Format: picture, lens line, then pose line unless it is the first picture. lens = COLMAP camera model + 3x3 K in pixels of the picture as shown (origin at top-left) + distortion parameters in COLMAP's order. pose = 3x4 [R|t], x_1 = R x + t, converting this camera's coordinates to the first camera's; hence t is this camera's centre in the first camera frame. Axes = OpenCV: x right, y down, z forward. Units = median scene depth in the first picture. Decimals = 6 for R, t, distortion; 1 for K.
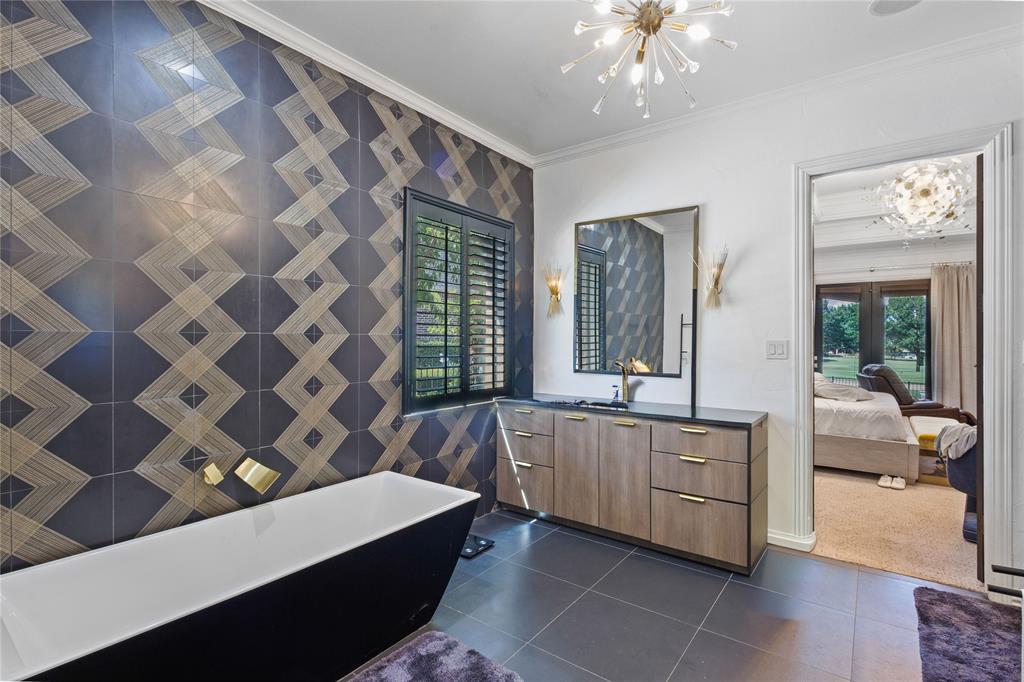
lens RADIAL K [[472.3, 0, 508.2], [0, 472.3, 346.3], [0, 0, 1]] dist [-0.000560, -0.000123]
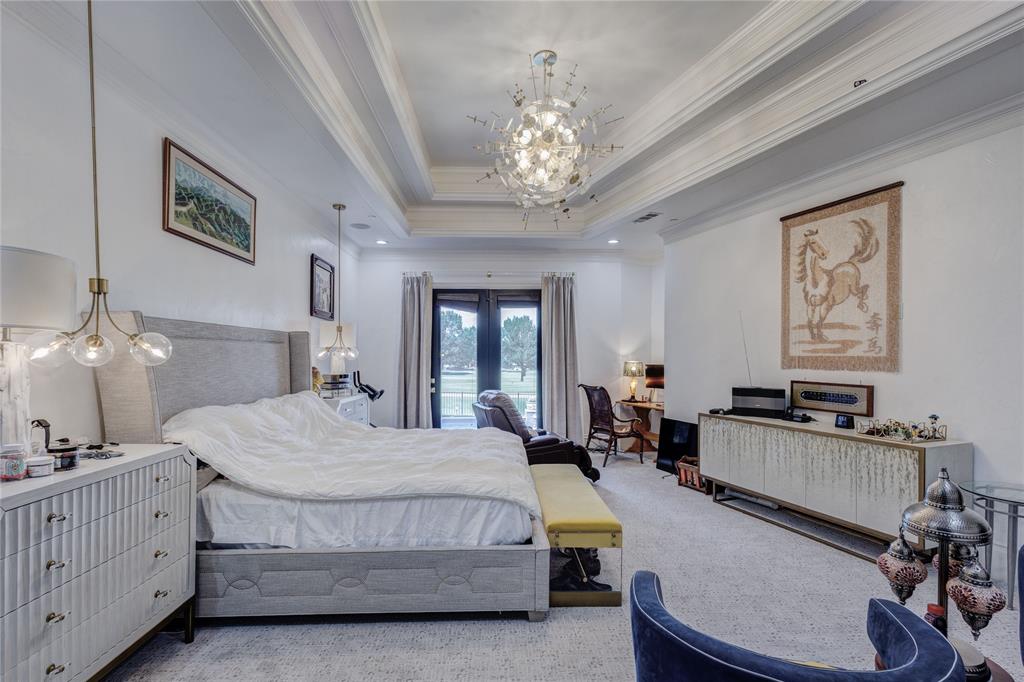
lens RADIAL K [[472.3, 0, 508.2], [0, 472.3, 346.3], [0, 0, 1]] dist [-0.000560, -0.000123]
pose [[0.772728, 0.014759, 0.634566, 0.290948], [0.005957, 0.999517, -0.030501, -0.009020], [-0.634710, 0.027349, 0.772266, 0.364586]]
